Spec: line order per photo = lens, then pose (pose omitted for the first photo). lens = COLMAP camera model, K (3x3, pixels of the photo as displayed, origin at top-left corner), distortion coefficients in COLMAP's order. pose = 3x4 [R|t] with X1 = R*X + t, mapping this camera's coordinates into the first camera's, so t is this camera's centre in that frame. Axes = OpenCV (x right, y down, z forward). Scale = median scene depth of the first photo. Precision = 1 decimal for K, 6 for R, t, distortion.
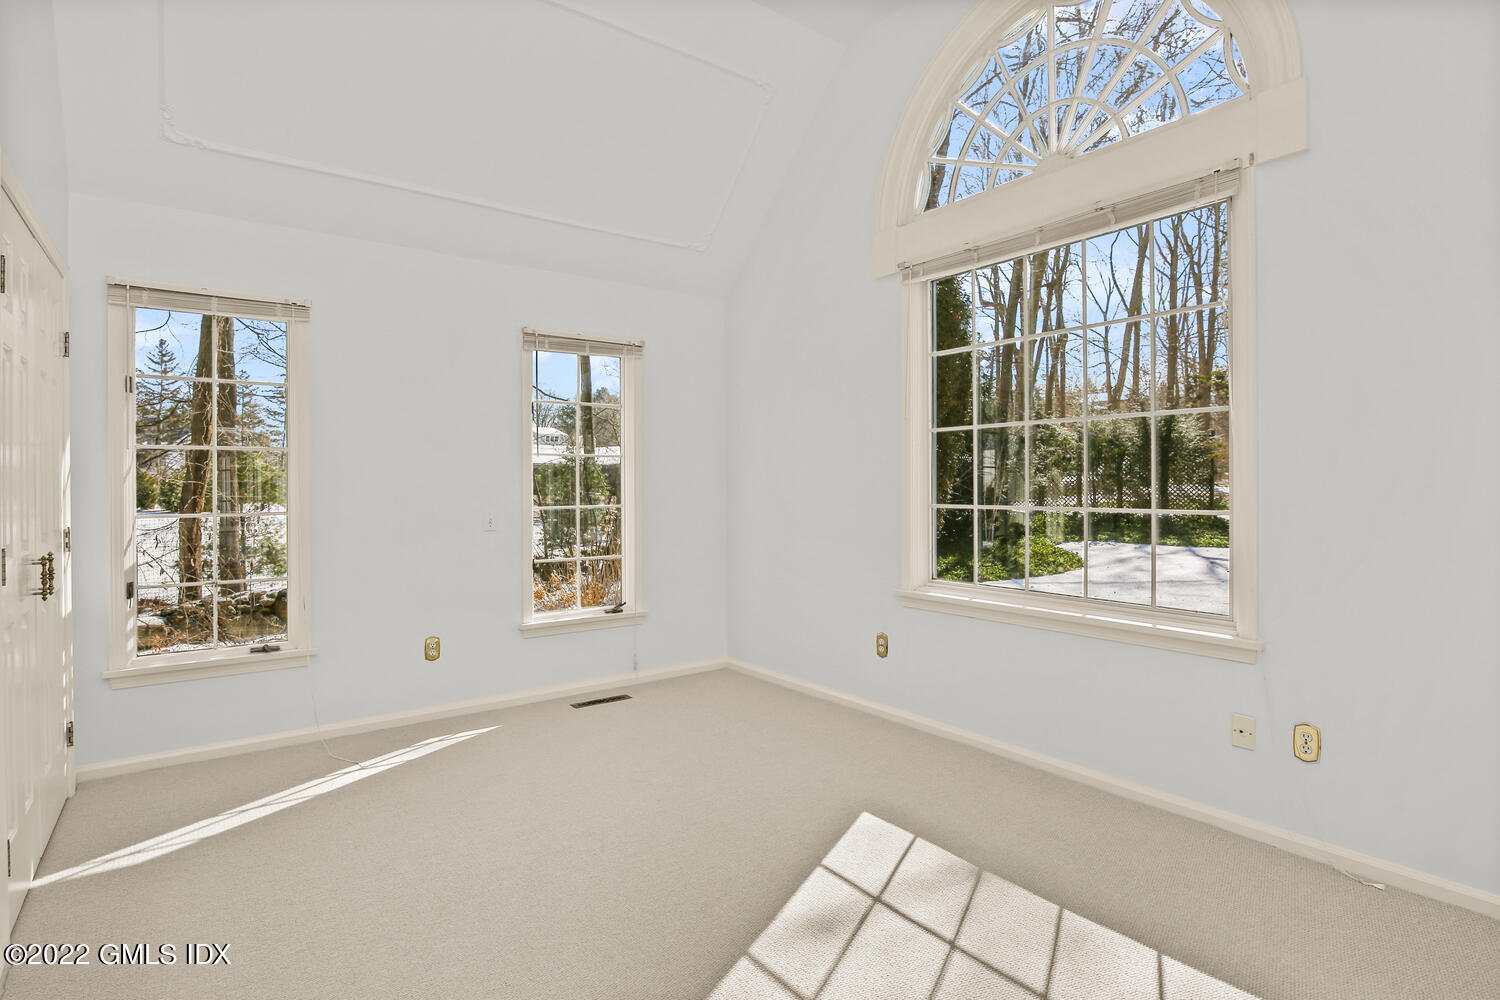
lens RADIAL K [[745.7, 0, 743.8], [0, 745.7, 490.7], [0, 0, 1]] dist [0.000749, 0.000137]
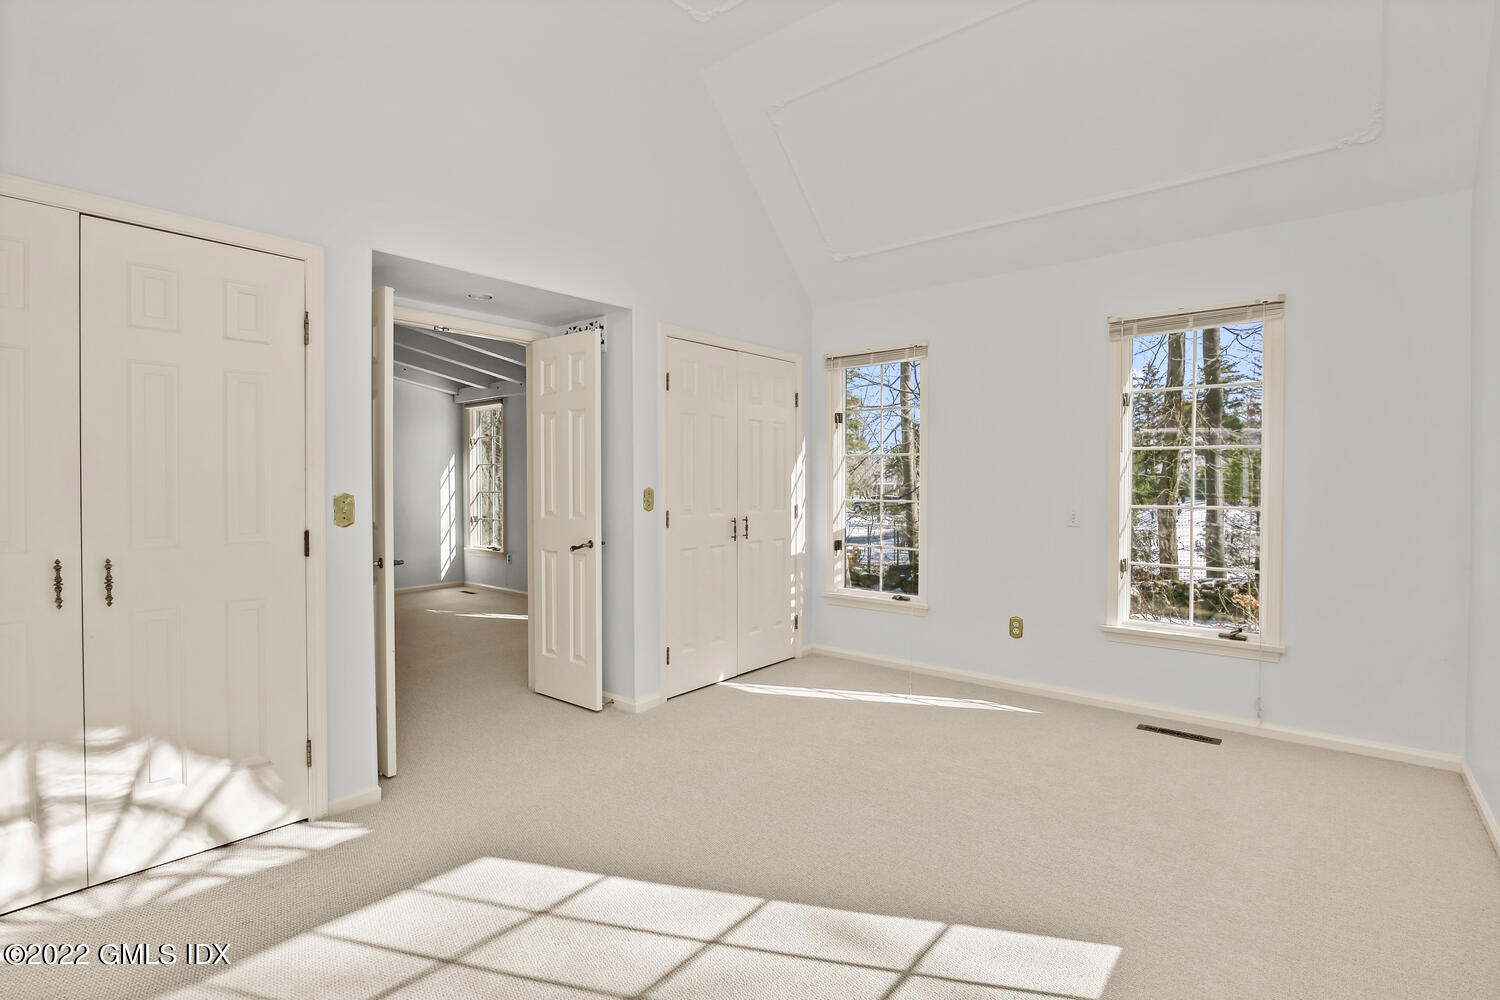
lens RADIAL K [[695.4, 0, 747.0], [0, 695.4, 494.7], [0, 0, 1]] dist [-0.014694, 0.001296]
pose [[0.264590, 0.023949, -0.964063, 0.441164], [-0.010526, 0.999704, 0.021945, -0.005571], [0.964303, 0.004341, 0.264764, 0.309961]]
